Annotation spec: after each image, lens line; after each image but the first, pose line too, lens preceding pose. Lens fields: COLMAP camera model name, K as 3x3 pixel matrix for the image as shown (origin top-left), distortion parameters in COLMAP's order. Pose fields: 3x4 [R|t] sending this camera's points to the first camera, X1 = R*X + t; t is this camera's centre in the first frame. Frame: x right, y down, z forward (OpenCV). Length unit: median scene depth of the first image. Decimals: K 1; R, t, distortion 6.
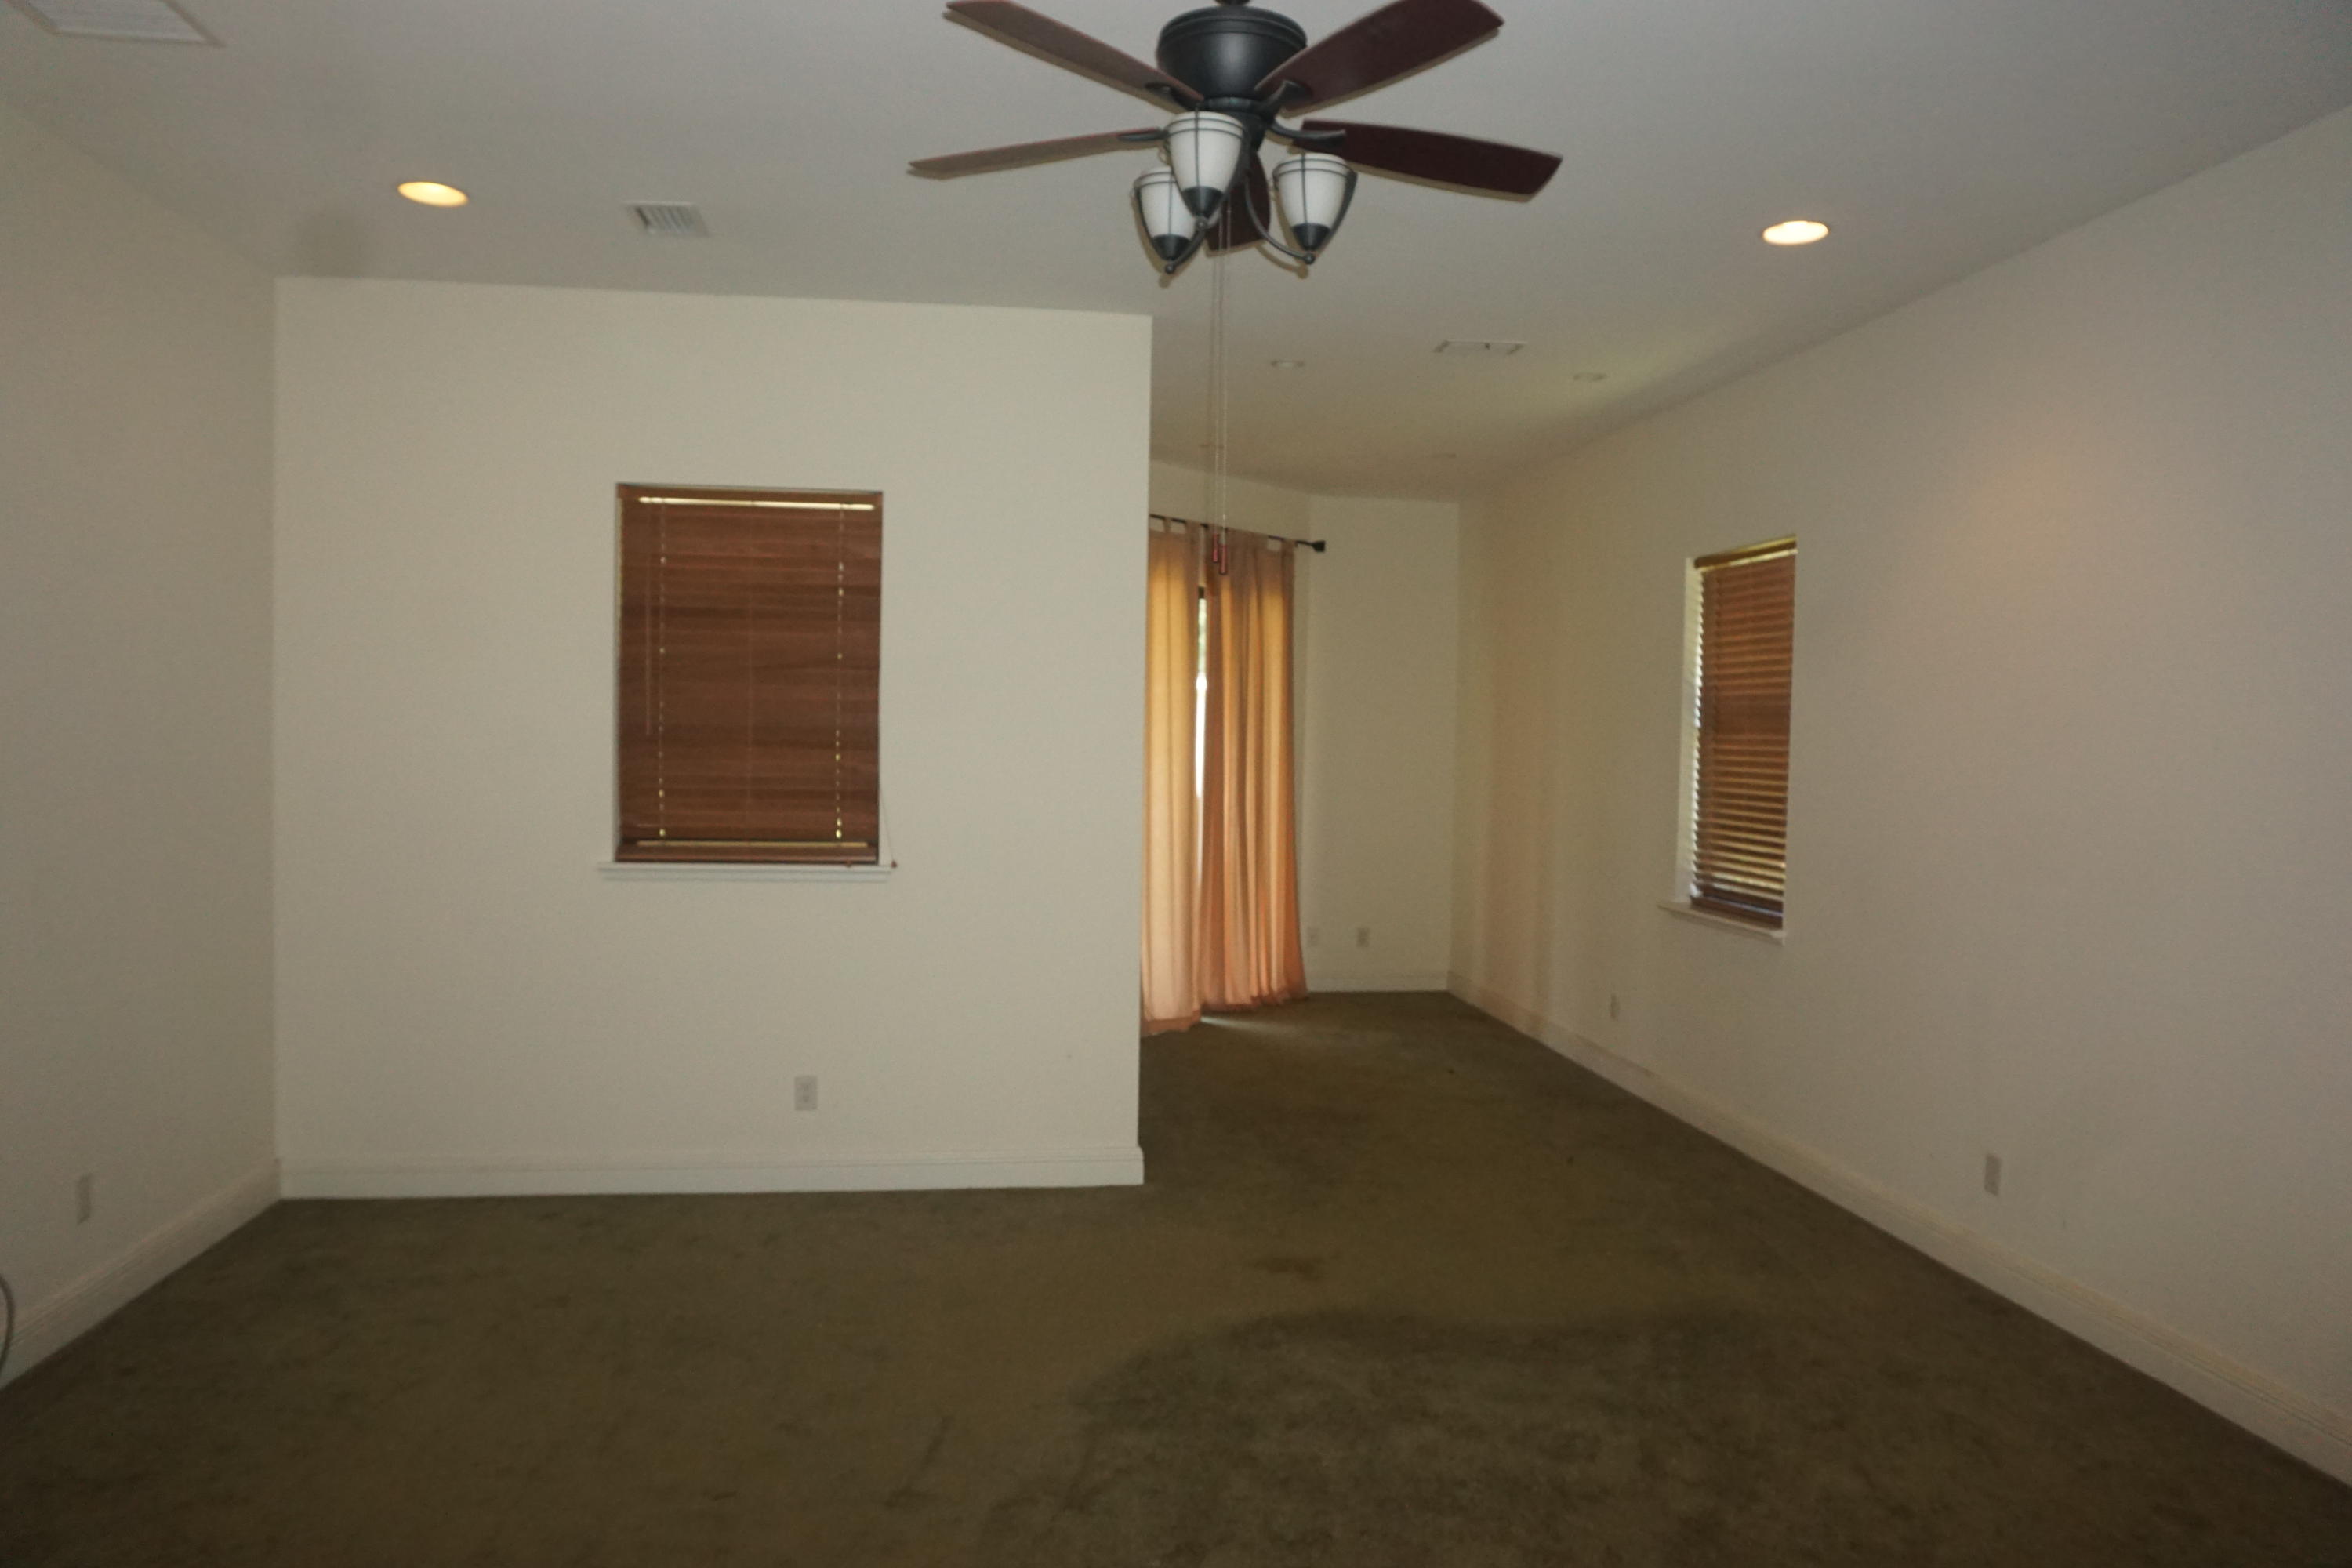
lens RADIAL K [[1603.7, 0, 1176.0], [0, 1603.7, 784.0], [0, 0, 1]] dist [-0.002463, 0.002506]
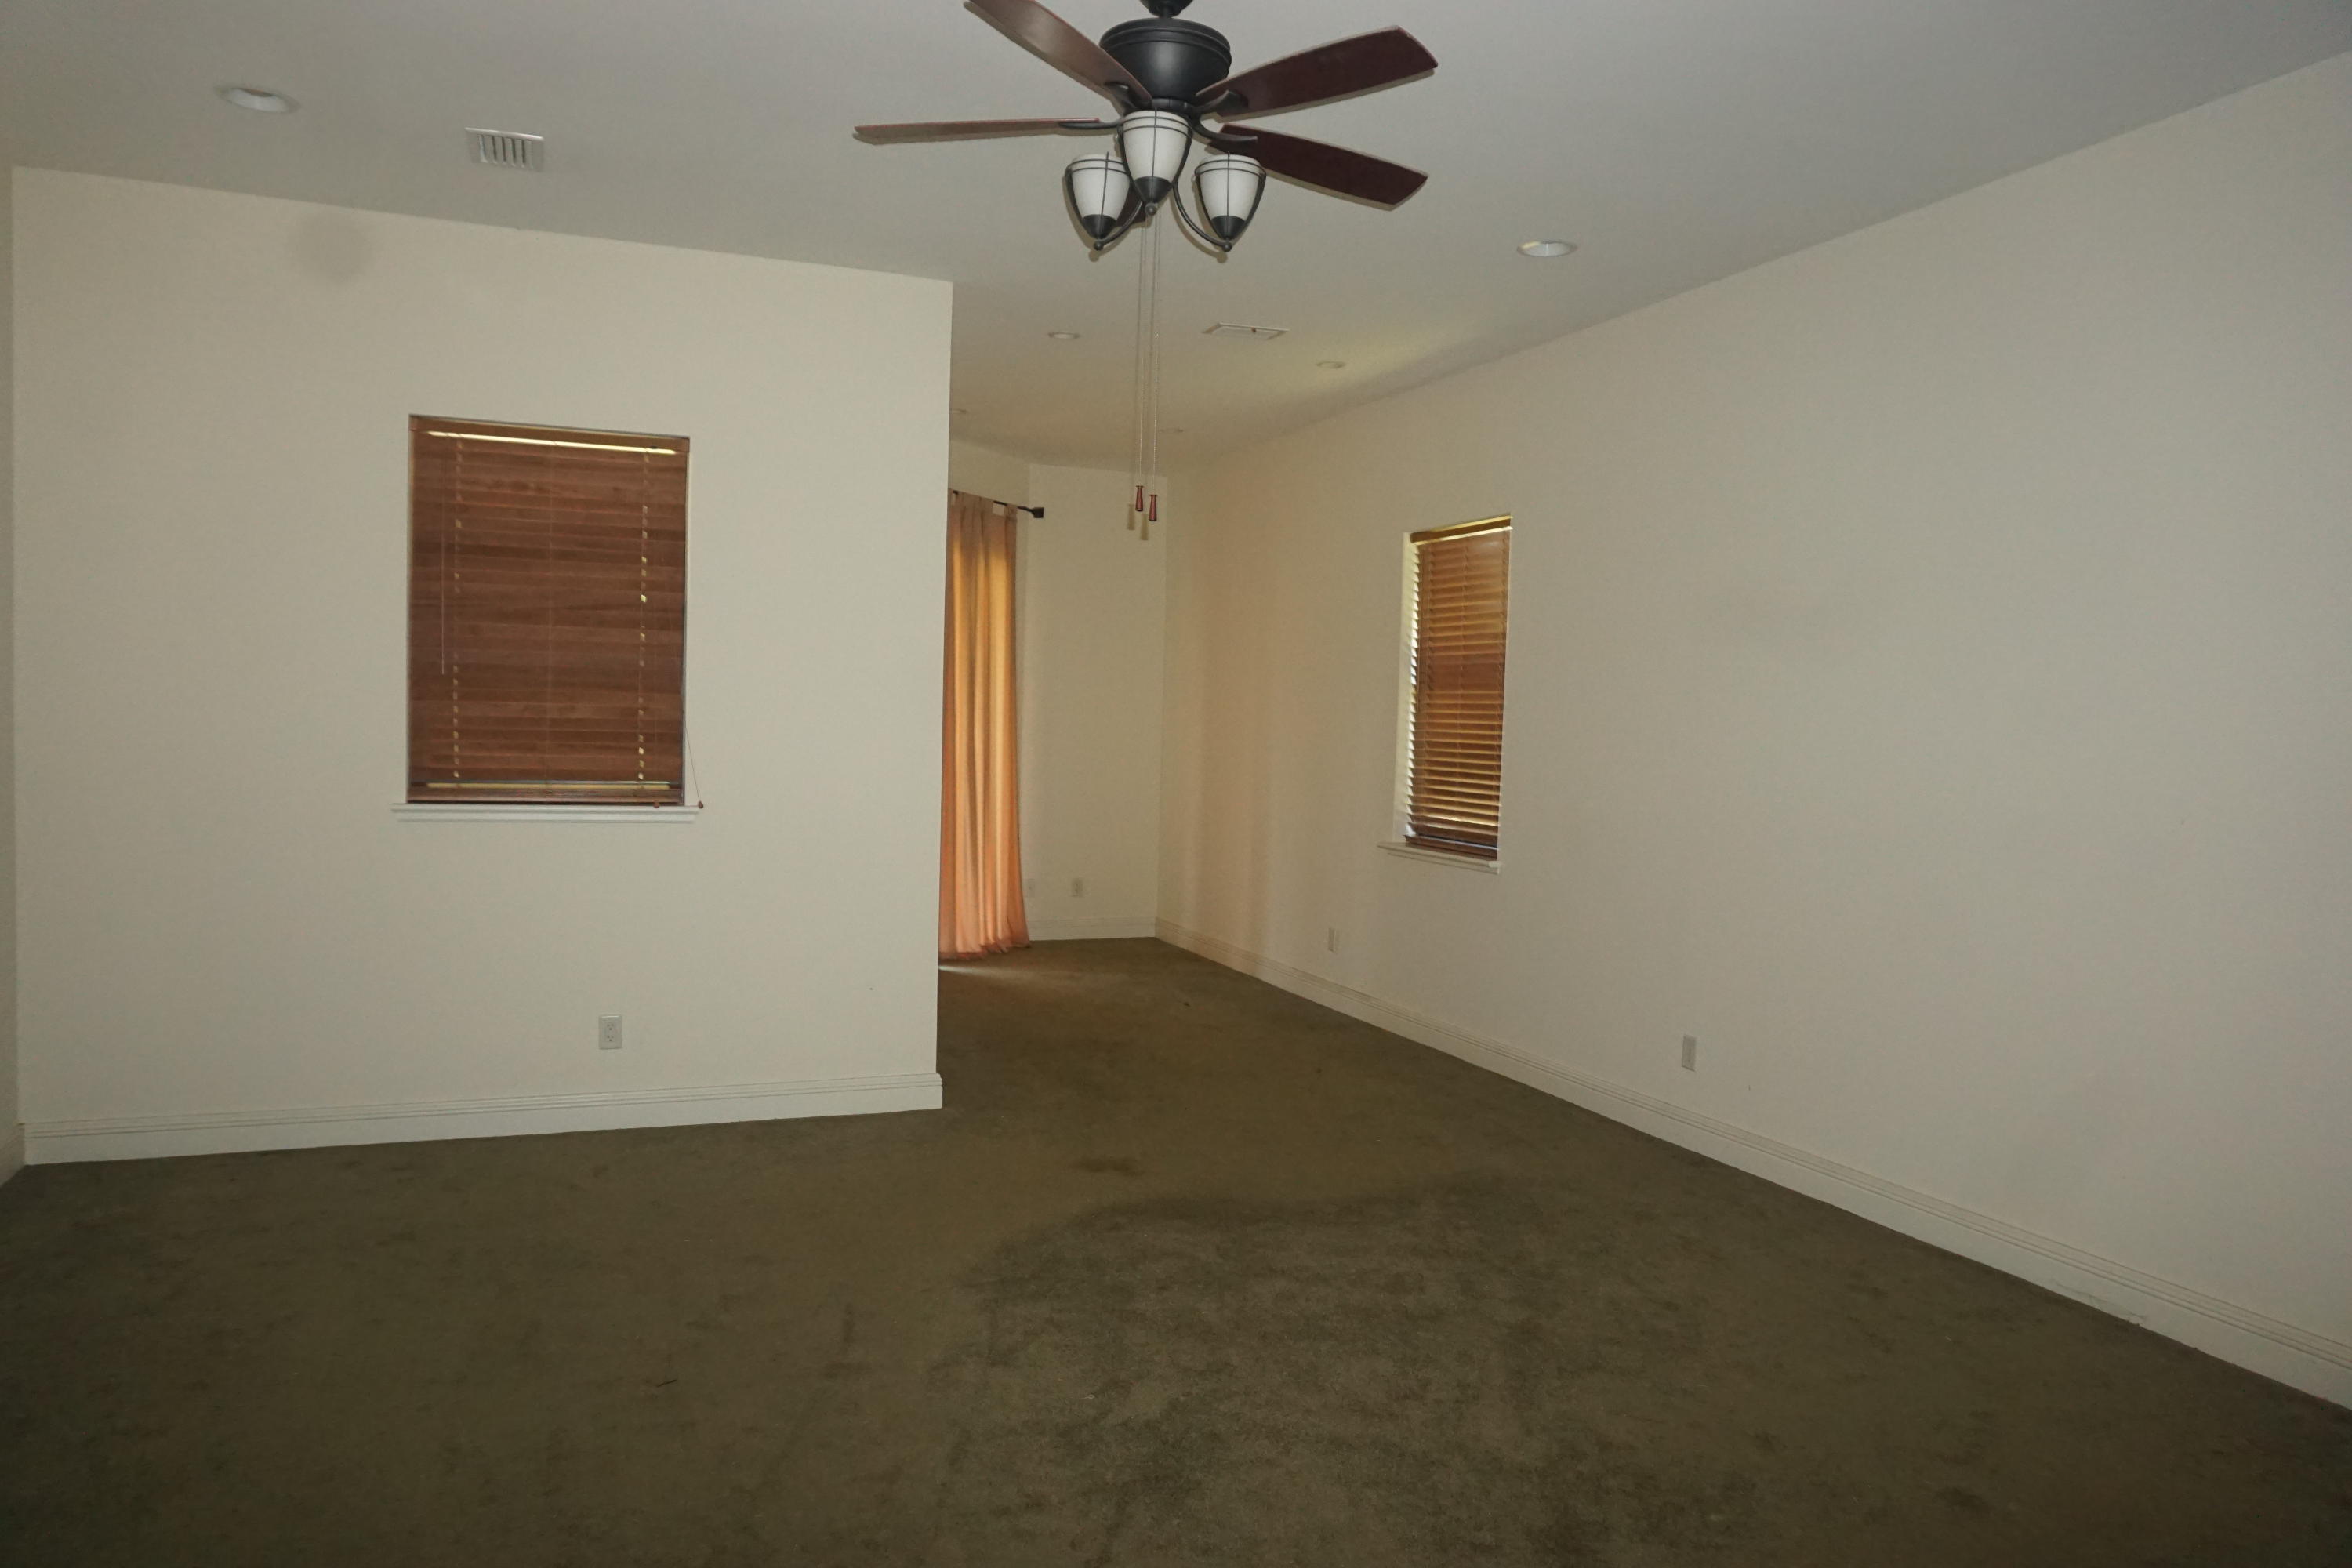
lens RADIAL K [[1603.7, 0, 1176.0], [0, 1603.7, 784.0], [0, 0, 1]] dist [-0.002463, 0.002506]
pose [[0.971414, -0.003119, 0.237371, -0.124674], [-0.000512, 0.999884, 0.015235, 0.020975], [-0.237391, -0.014921, 0.971300, -0.058962]]
